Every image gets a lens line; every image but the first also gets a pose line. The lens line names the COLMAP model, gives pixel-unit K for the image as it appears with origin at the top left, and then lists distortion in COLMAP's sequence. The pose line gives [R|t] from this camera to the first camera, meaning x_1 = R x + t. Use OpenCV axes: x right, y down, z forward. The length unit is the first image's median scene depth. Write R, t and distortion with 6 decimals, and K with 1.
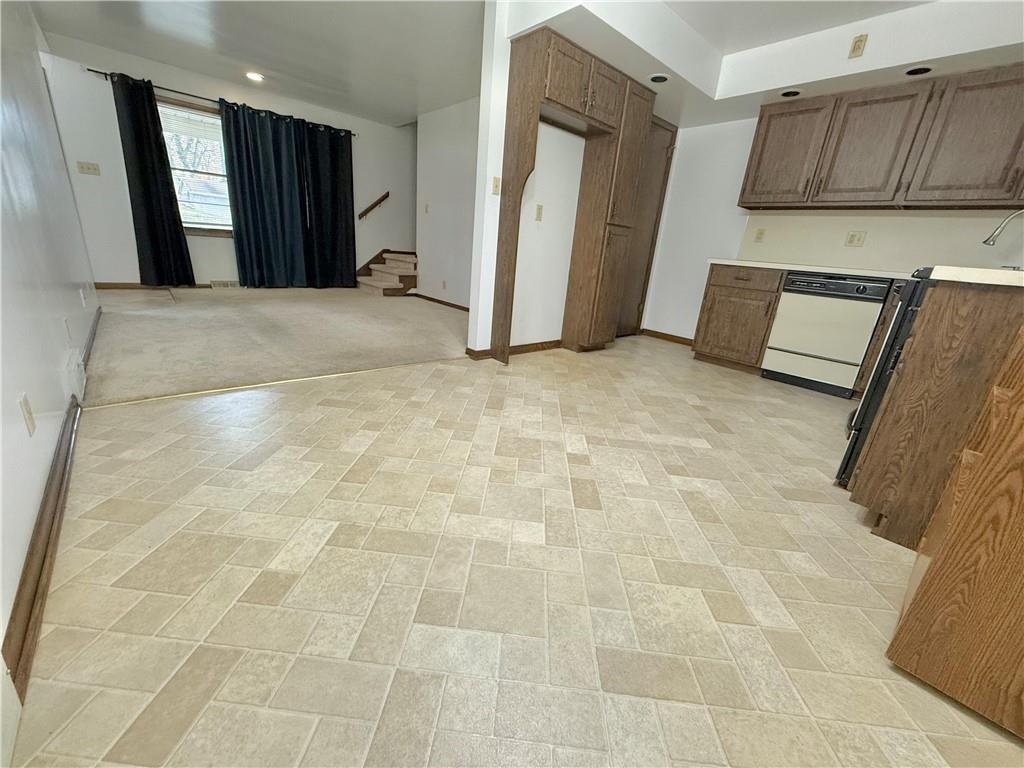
lens RADIAL K [[407.5, 0, 508.8], [0, 407.5, 383.7], [0, 0, 1]] dist [-0.001534, -0.000509]
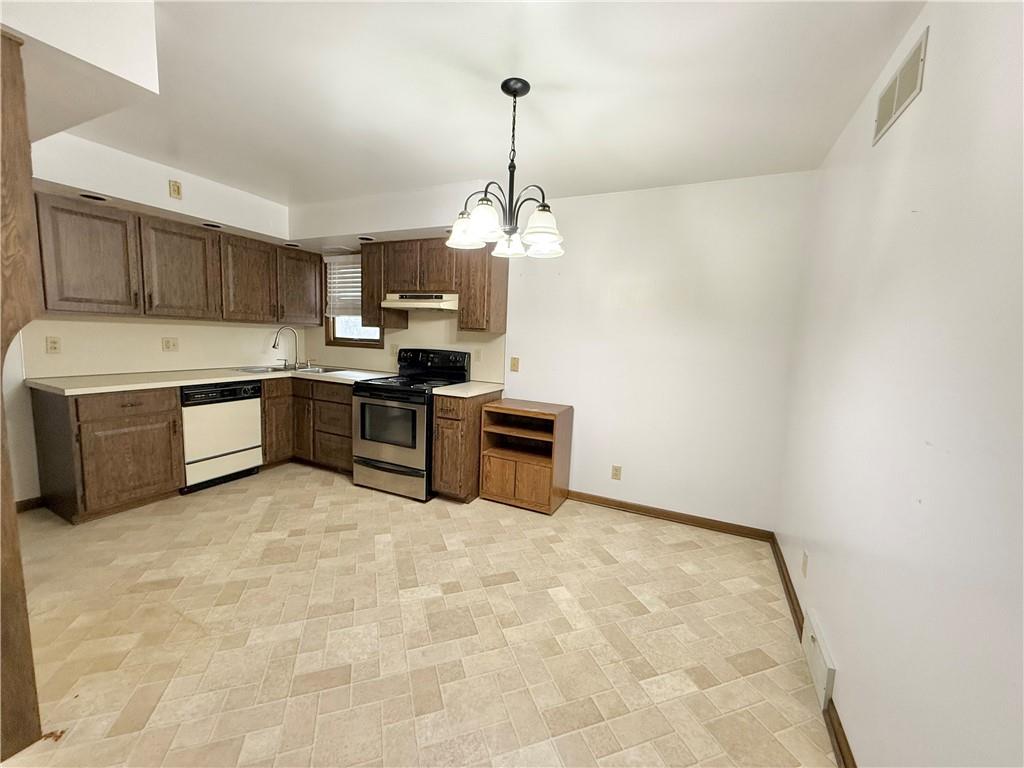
lens RADIAL K [[407.5, 0, 508.8], [0, 407.5, 383.7], [0, 0, 1]] dist [-0.001534, -0.000509]
pose [[-0.386015, -0.207046, 0.898957, -0.653207], [0.224517, 0.924099, 0.309245, -0.541788], [-0.894754, 0.321205, -0.310231, 0.788830]]
